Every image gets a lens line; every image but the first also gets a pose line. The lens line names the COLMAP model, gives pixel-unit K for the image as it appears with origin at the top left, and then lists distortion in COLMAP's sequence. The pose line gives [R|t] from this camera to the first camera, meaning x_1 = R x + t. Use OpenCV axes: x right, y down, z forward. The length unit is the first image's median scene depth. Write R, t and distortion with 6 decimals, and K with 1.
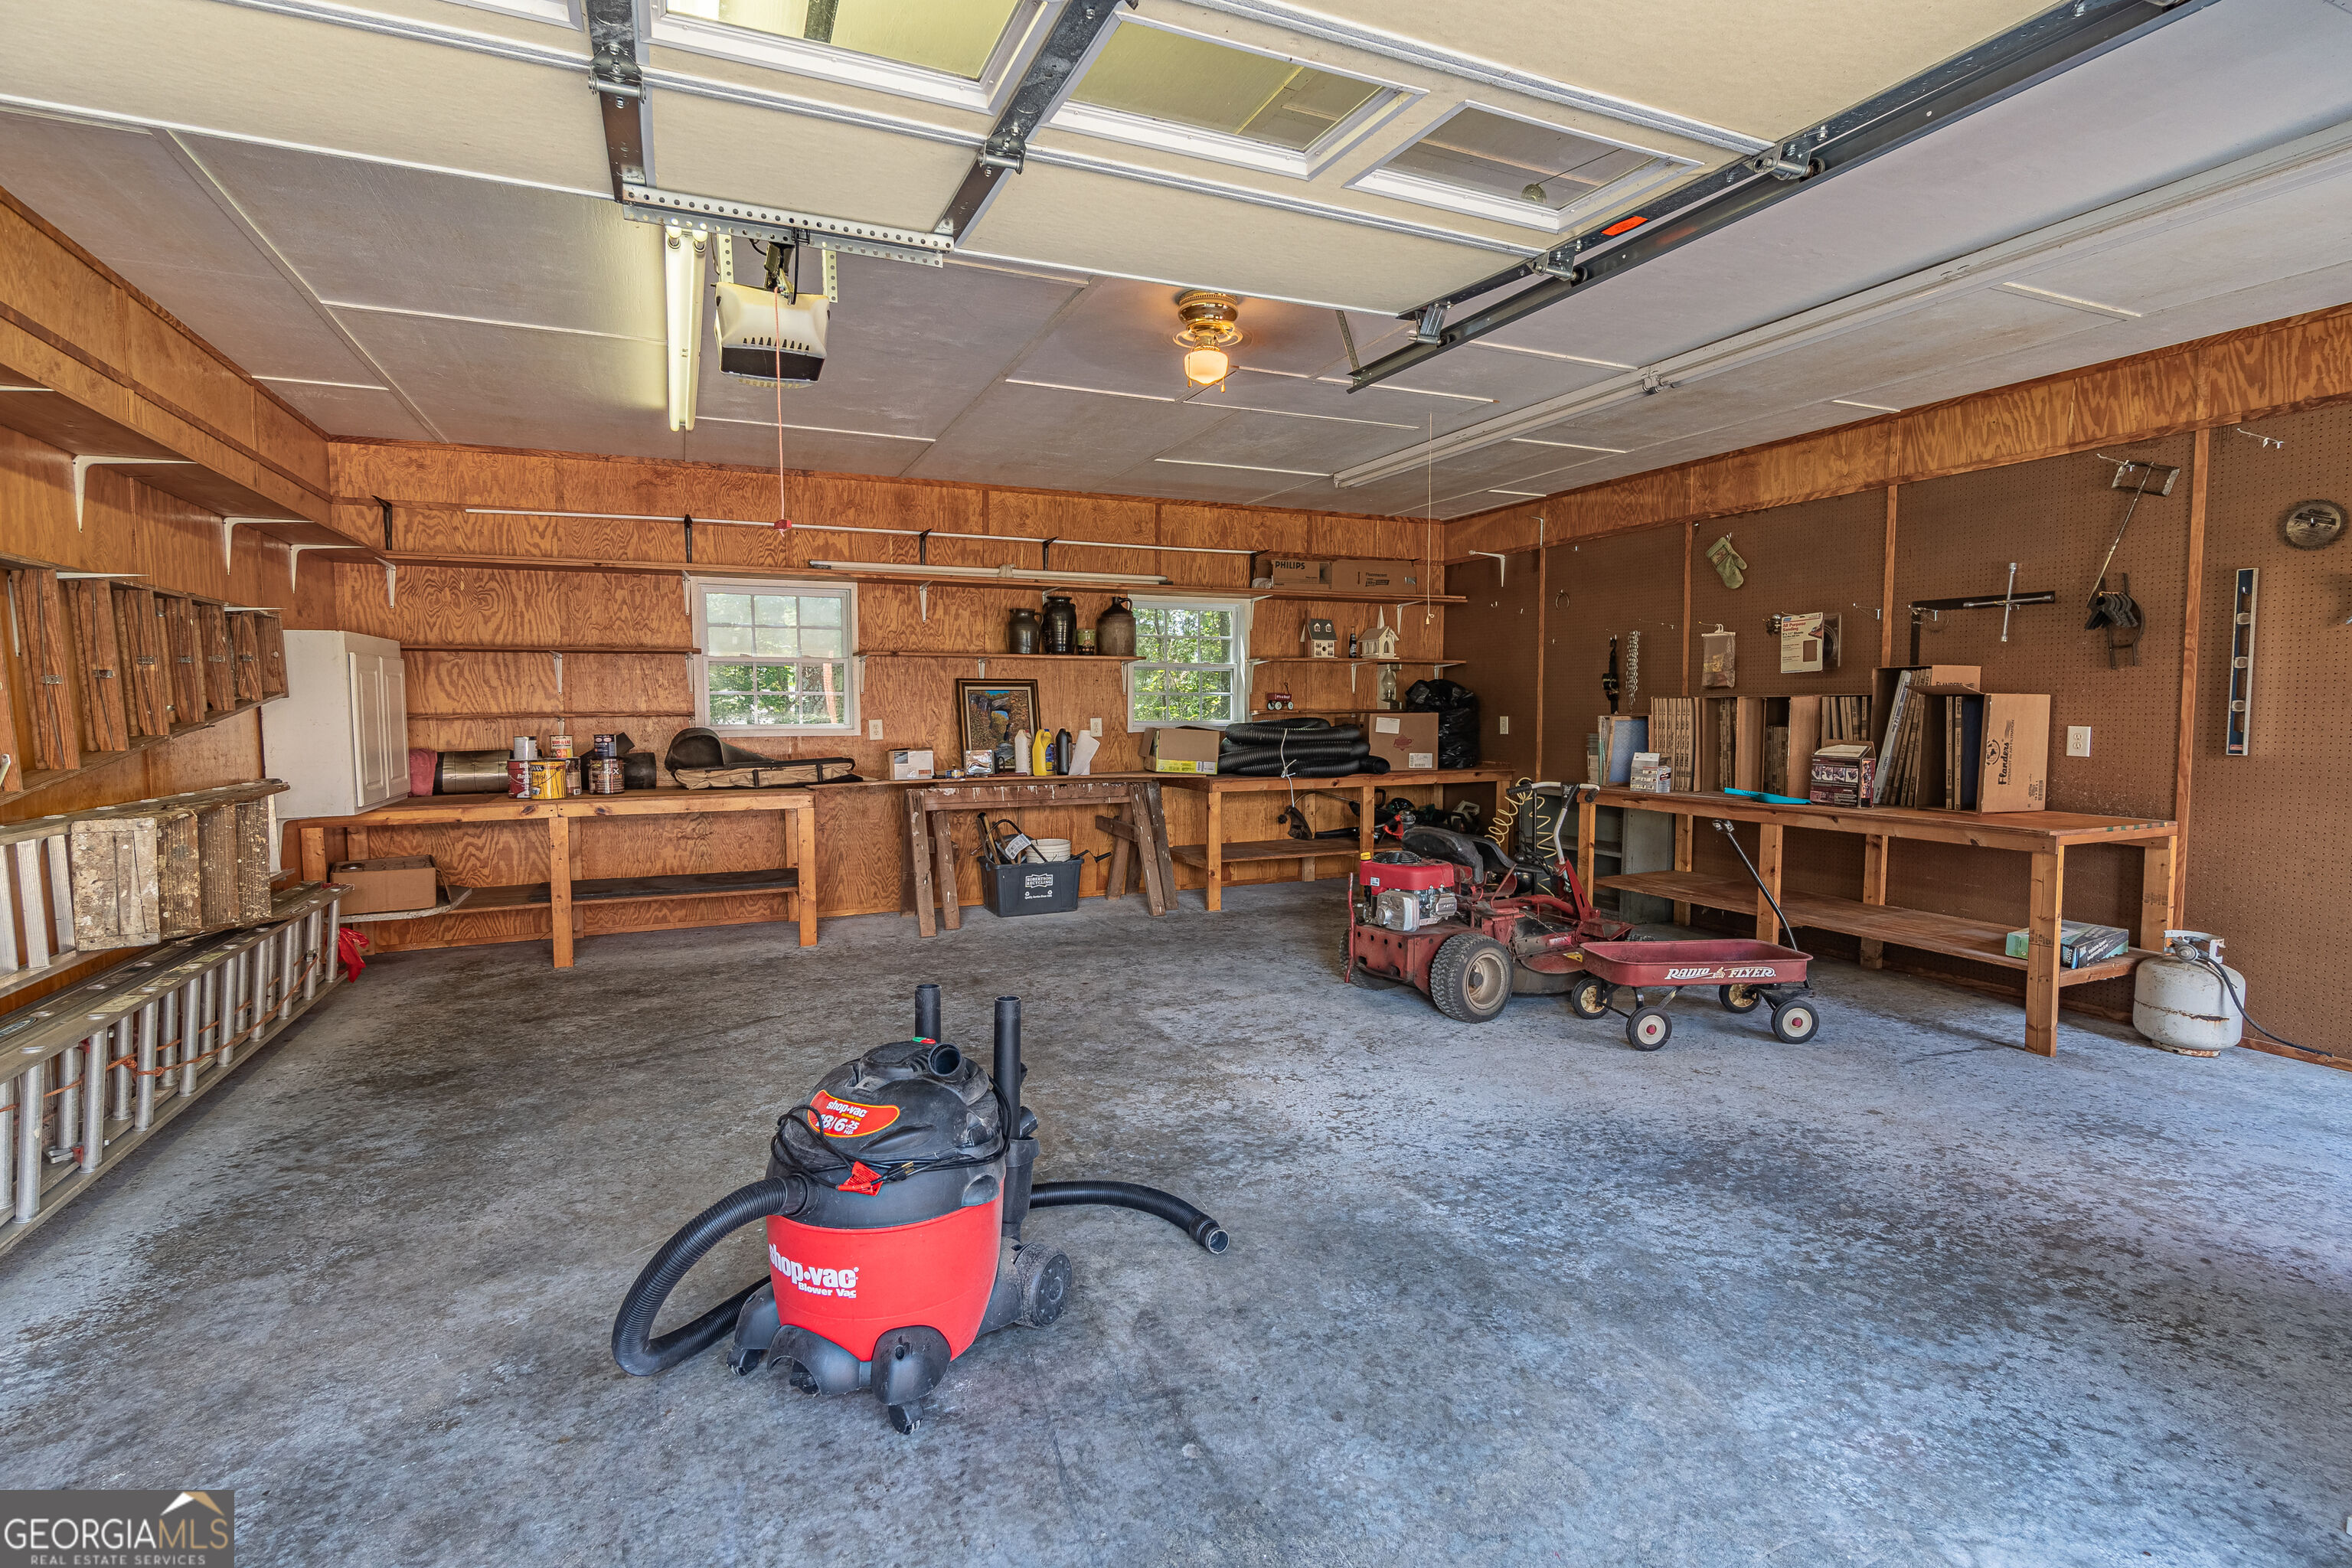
lens RADIAL K [[1098.7, 0, 1176.0], [0, 1098.7, 784.0], [0, 0, 1]] dist [-0.000848, -0.000153]
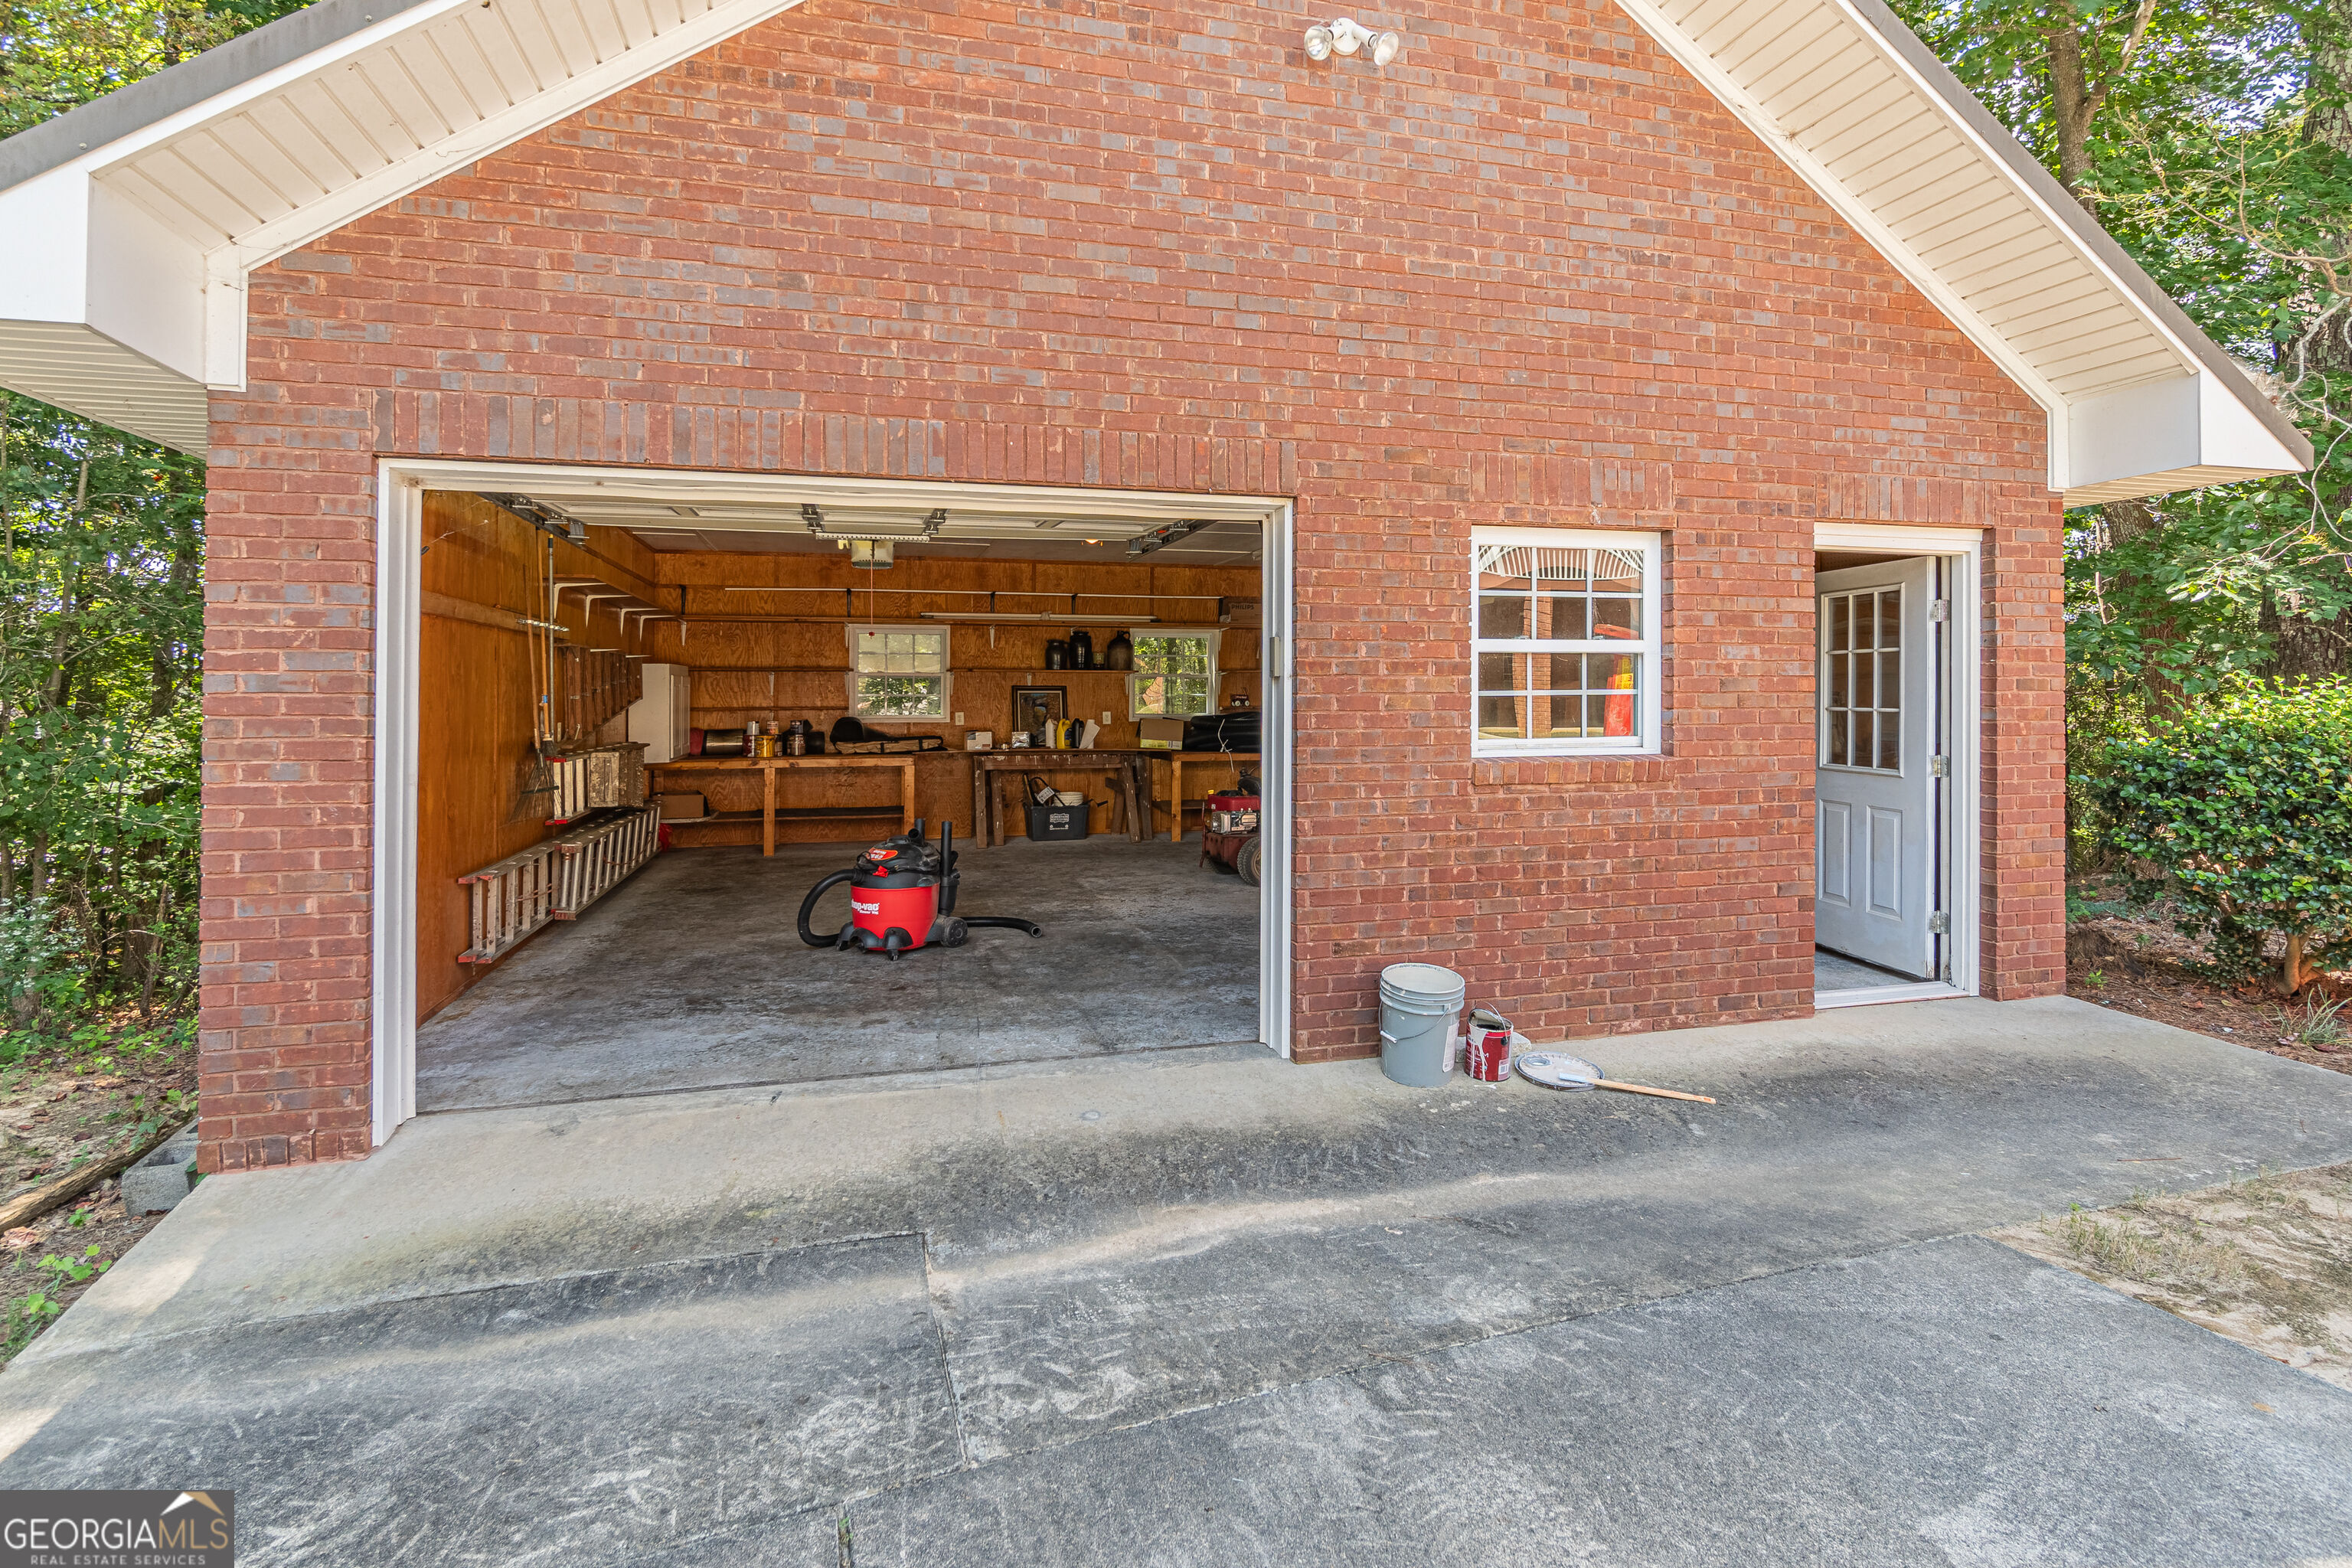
lens RADIAL K [[1125.7, 0, 1175.4], [0, 1125.7, 687.4], [0, 0, 1]] dist [-0.000402, -0.000398]
pose [[0.989327, 0.000513, -0.145714, 0.276504], [-0.012303, 0.996717, -0.080022, 0.032002], [0.145195, 0.080960, 0.986085, -0.561610]]
